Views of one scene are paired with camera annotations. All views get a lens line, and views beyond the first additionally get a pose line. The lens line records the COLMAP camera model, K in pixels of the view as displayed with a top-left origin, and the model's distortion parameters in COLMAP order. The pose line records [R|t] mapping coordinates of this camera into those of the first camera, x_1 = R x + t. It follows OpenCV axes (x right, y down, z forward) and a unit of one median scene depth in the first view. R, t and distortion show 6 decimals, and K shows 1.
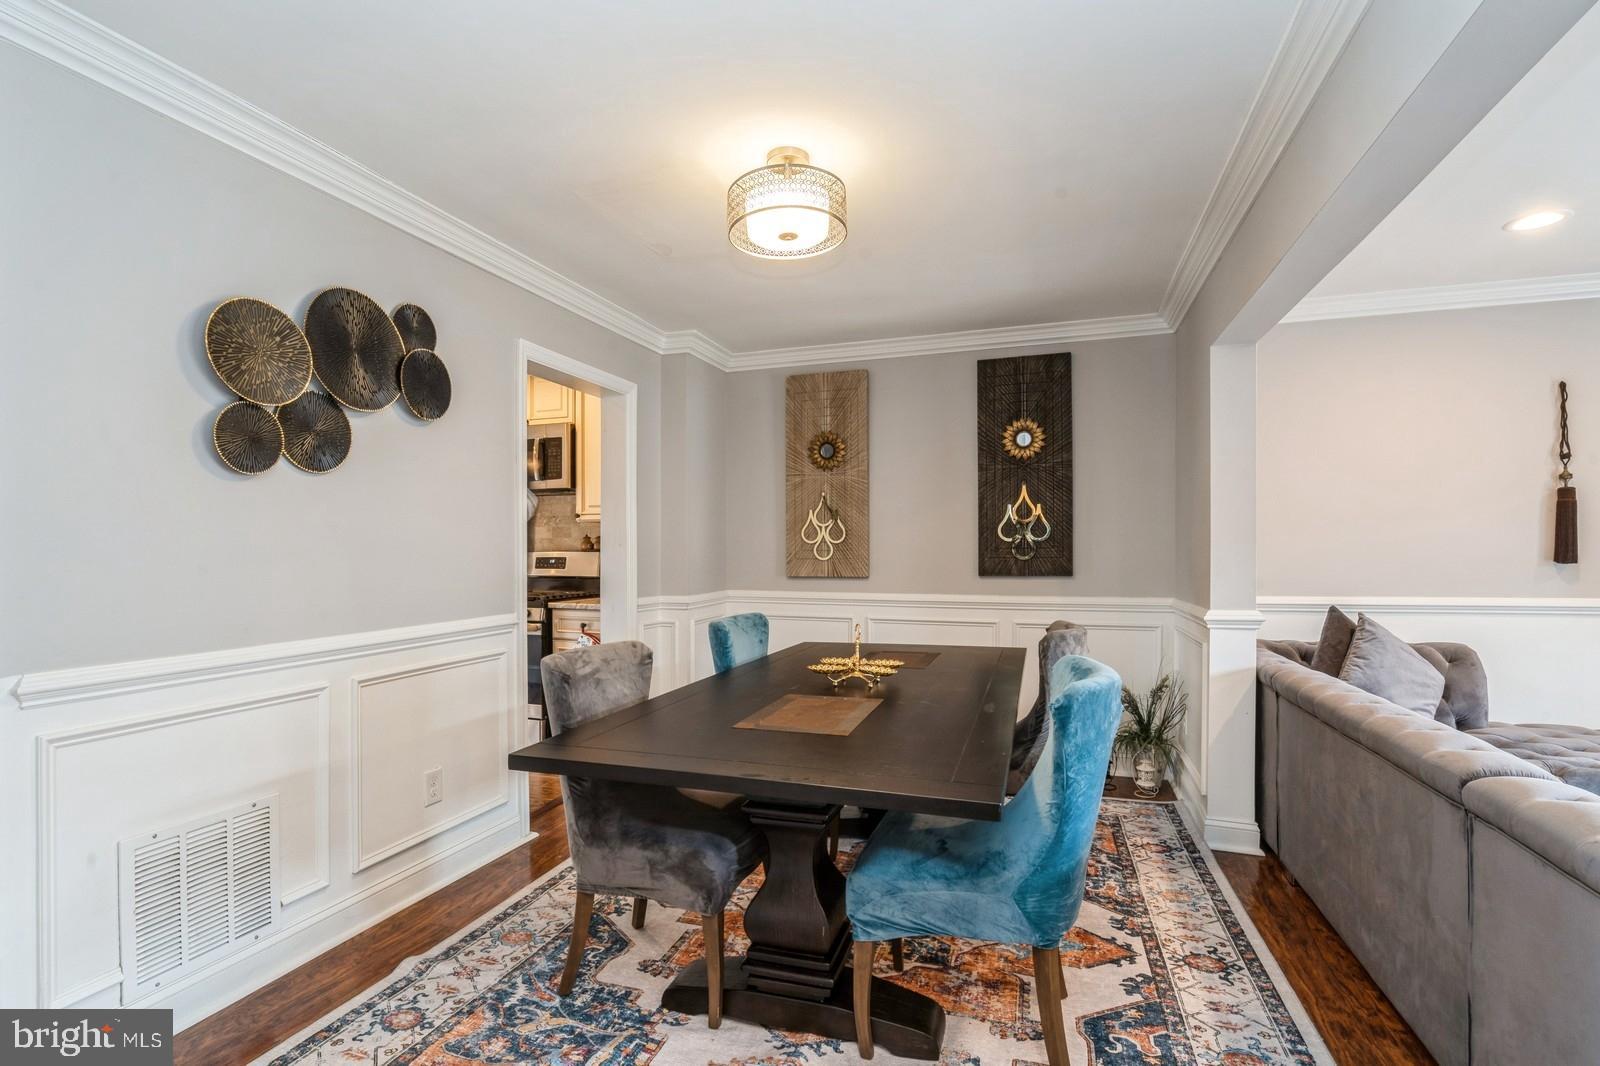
lens RADIAL K [[748.9, 0, 805.3], [0, 748.9, 554.8], [0, 0, 1]] dist [-0.020881, 0.000061]
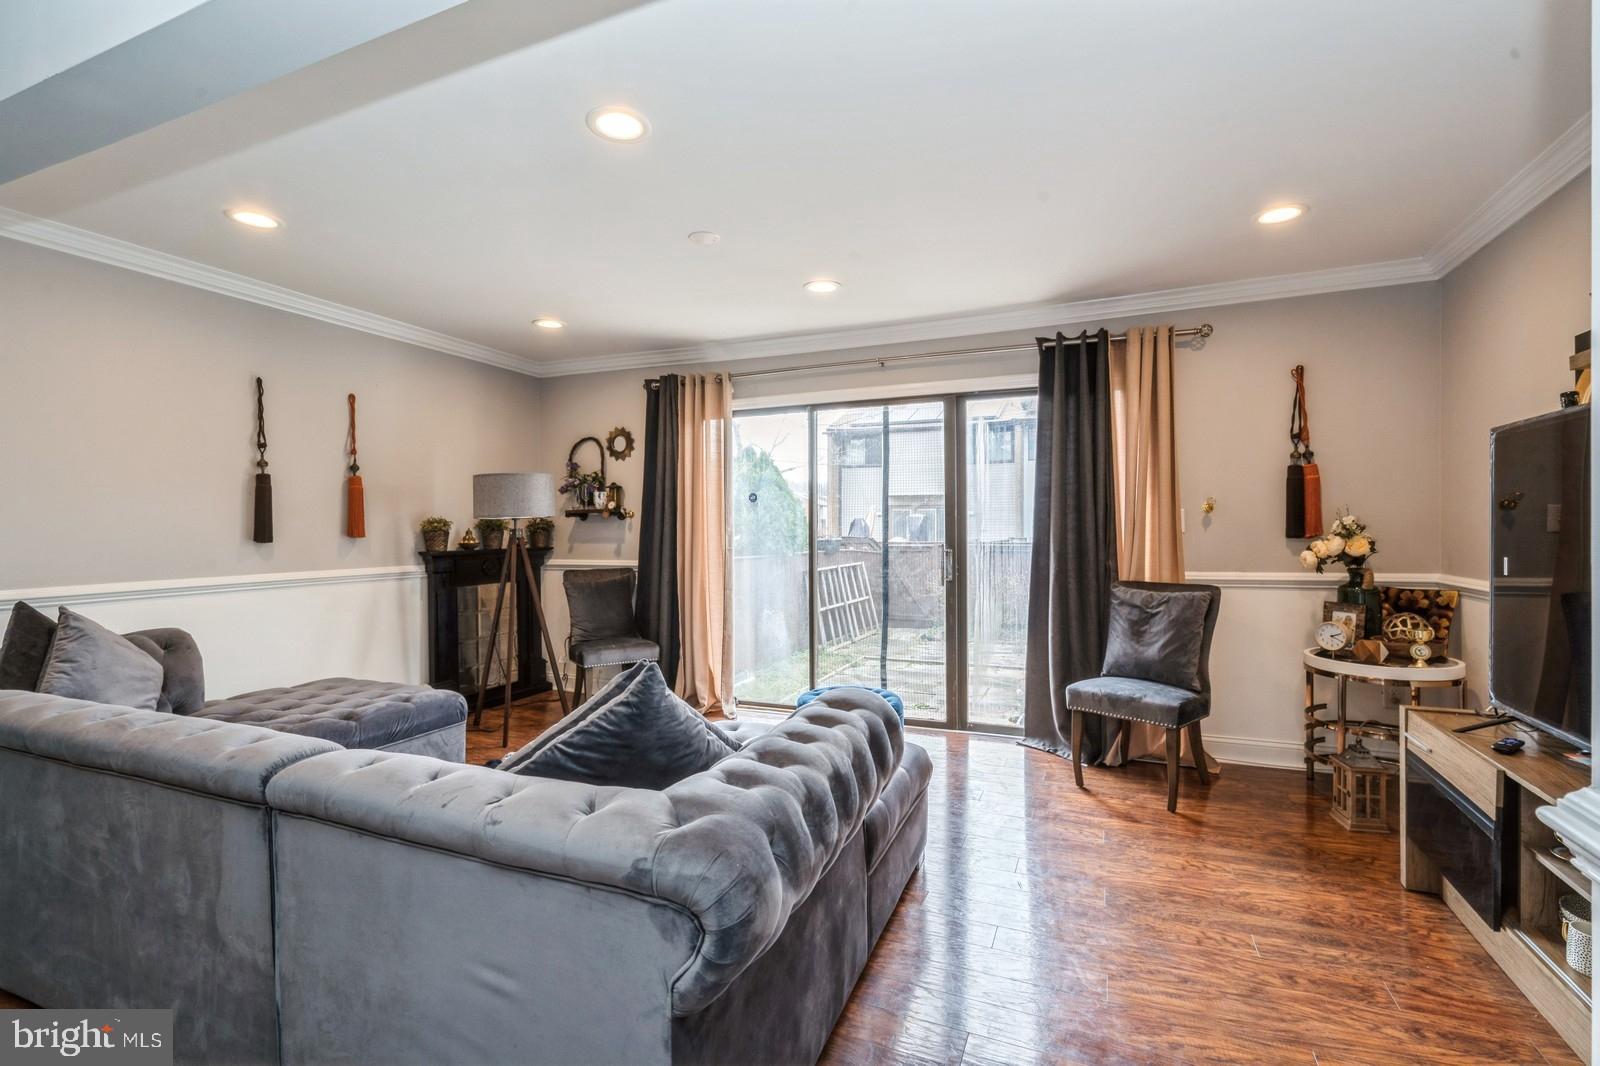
lens RADIAL K [[726.6, 0, 806.0], [0, 726.6, 536.0], [0, 0, 1]] dist [-0.000034, -0.000064]
pose [[0.086037, -0.006865, 0.996268, 0.019307], [0.006320, 0.999960, 0.006345, 0.000123], [-0.996272, 0.005751, 0.086077, 0.110821]]
